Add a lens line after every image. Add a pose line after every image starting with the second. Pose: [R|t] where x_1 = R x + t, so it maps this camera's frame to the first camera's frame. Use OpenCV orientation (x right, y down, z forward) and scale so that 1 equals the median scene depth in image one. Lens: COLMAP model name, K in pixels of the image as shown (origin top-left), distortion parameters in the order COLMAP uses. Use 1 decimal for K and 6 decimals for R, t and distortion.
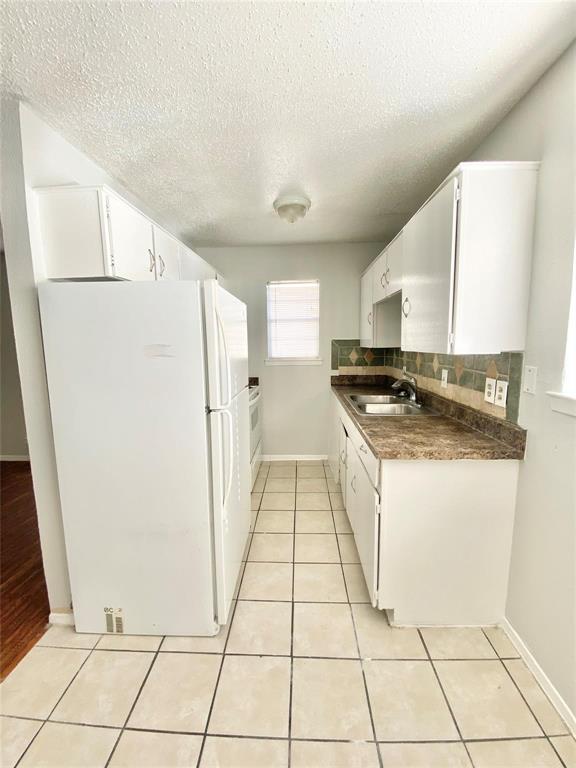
lens RADIAL K [[314.7, 0, 288.0], [0, 314.7, 384.0], [0, 0, 1]] dist [0.020082, -0.018760]
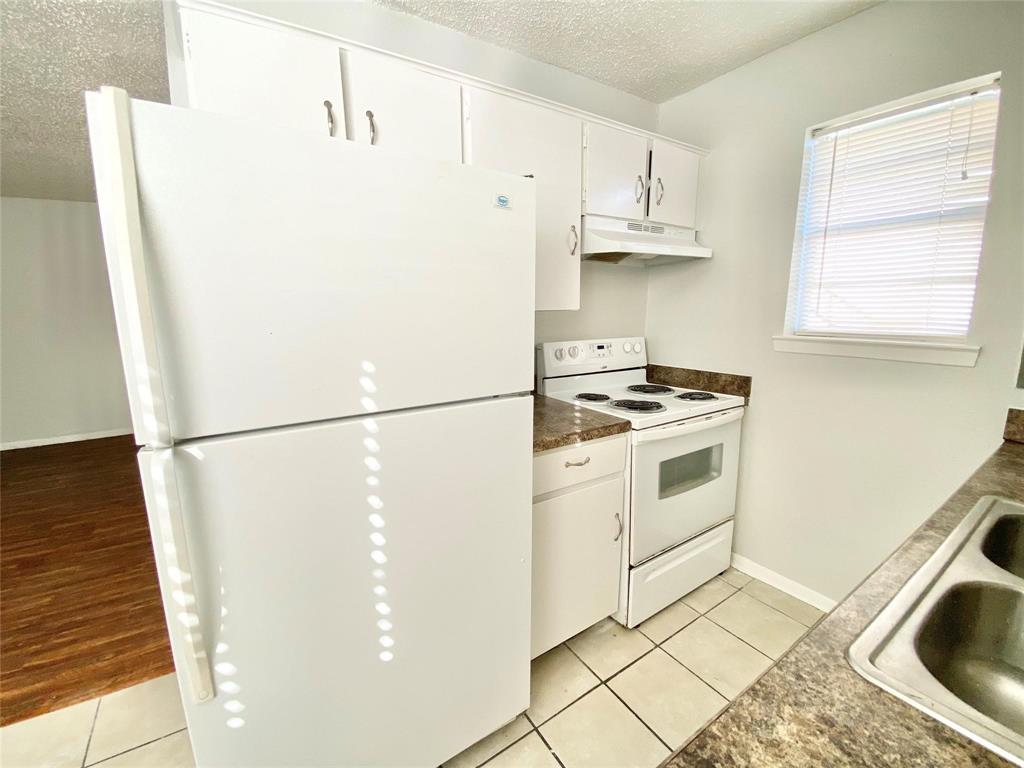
lens RADIAL K [[412.7, 0, 505.8], [0, 412.7, 386.1], [0, 0, 1]] dist [-0.002012, -0.011003]
pose [[0.583134, 0.159156, -0.796633, 0.159631], [-0.109727, 0.987066, 0.116882, -0.039545], [0.804932, 0.019255, 0.593055, 0.426723]]
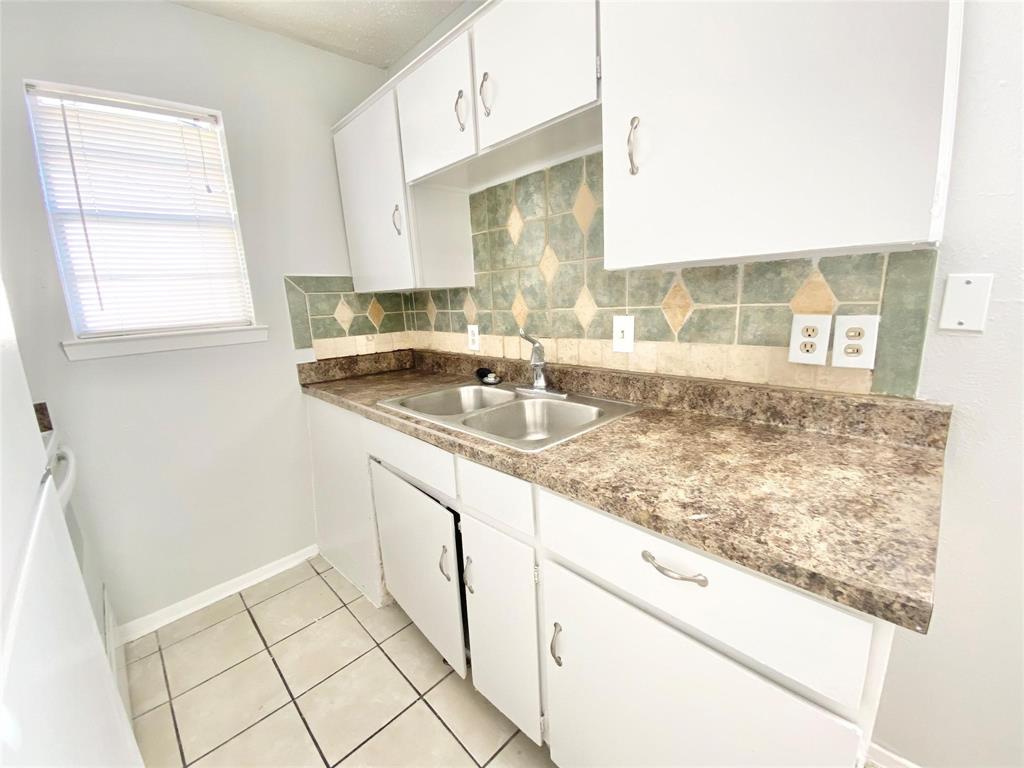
lens RADIAL K [[419.6, 0, 507.6], [0, 419.6, 383.7], [0, 0, 1]] dist [0.020082, -0.018760]
pose [[0.692346, -0.171974, 0.700772, -0.069170], [0.138000, 0.984814, 0.105340, -0.021326], [-0.708246, 0.023774, 0.705565, 0.413886]]
